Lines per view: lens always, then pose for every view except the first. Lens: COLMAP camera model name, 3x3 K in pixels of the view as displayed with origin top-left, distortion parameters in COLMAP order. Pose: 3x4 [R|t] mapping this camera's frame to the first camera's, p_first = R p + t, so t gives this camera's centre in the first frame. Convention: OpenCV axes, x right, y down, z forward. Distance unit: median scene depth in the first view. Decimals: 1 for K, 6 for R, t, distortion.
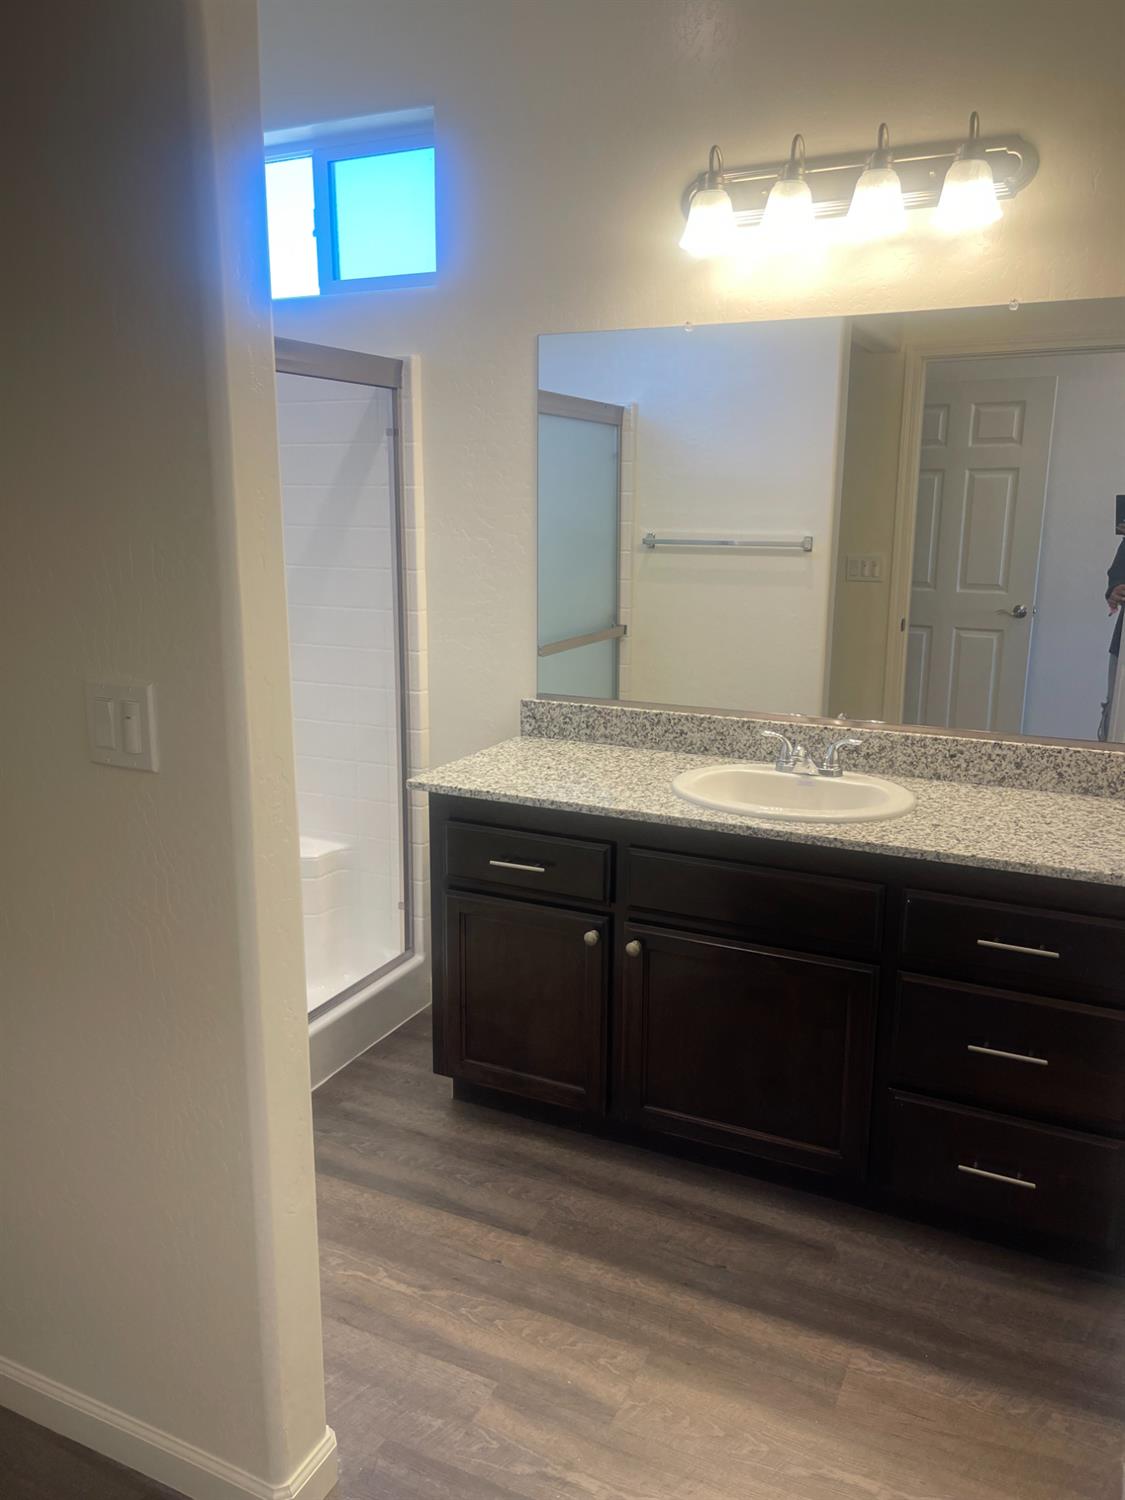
lens RADIAL K [[1135.3, 0, 562.5], [0, 1135.3, 750.0], [0, 0, 1]] dist [0.045129, -0.002969]
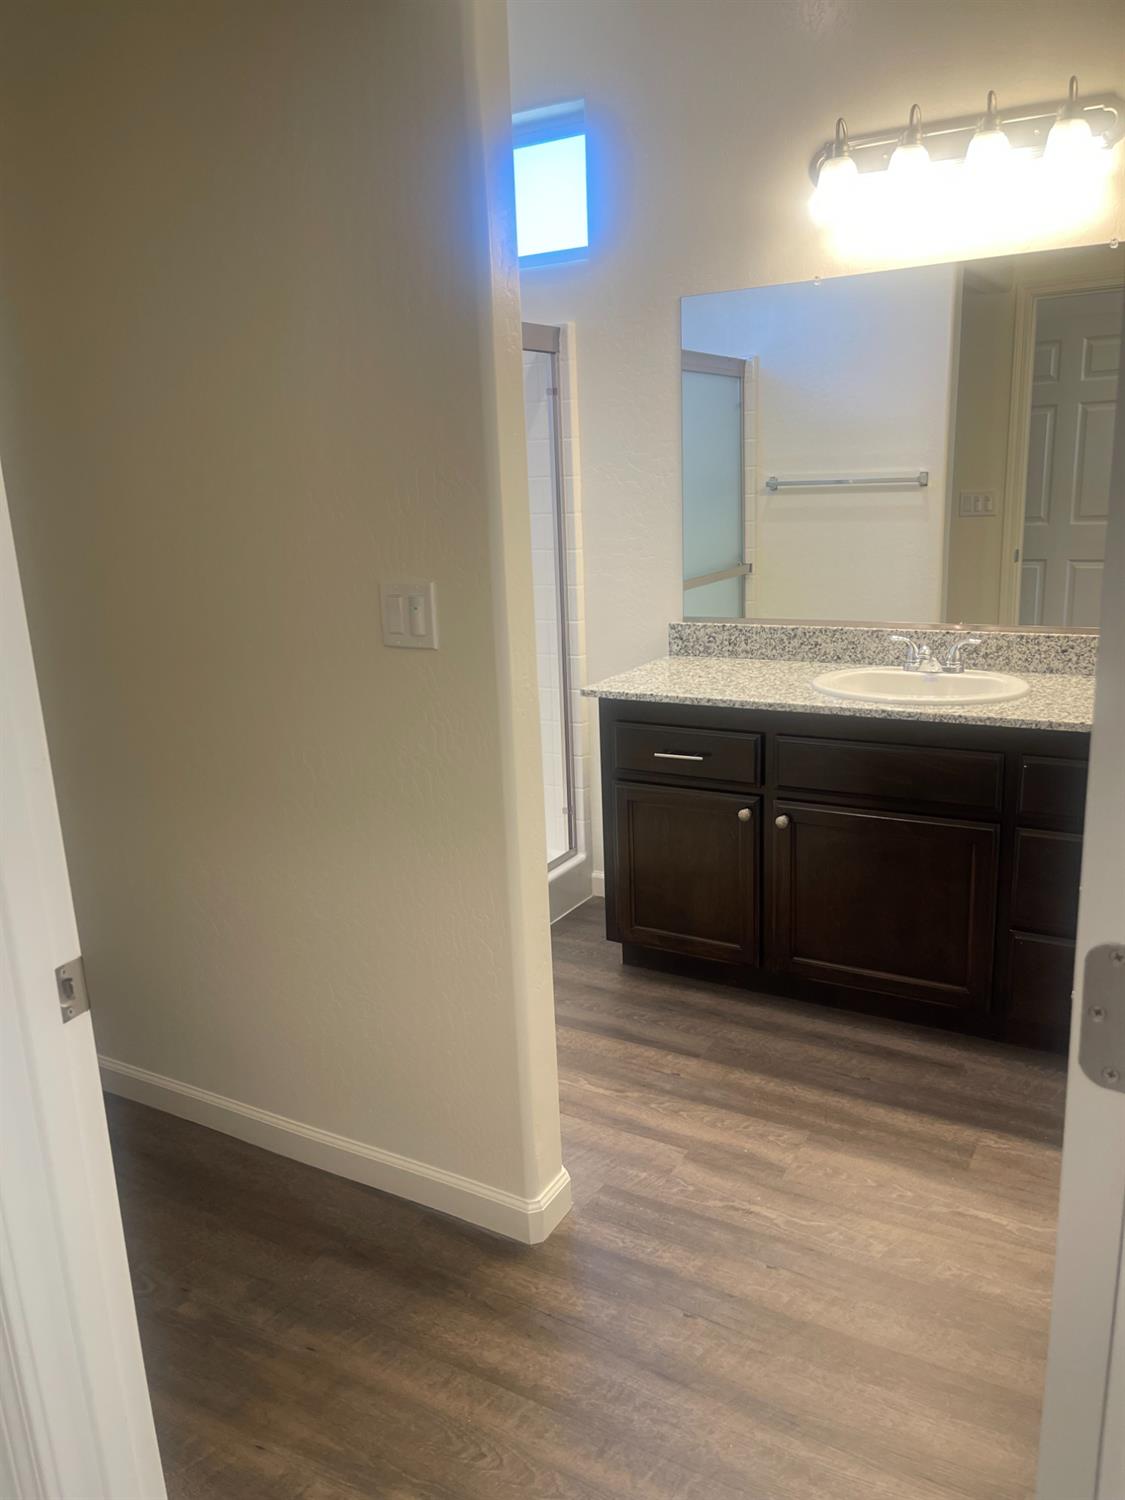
lens RADIAL K [[1135.3, 0, 562.5], [0, 1135.3, 750.0], [0, 0, 1]] dist [0.045129, -0.002969]
pose [[0.995751, -0.022830, -0.089208, -0.054000], [0.025299, 0.999325, 0.026642, 0.060291], [0.088540, -0.028786, 0.995657, -0.176092]]
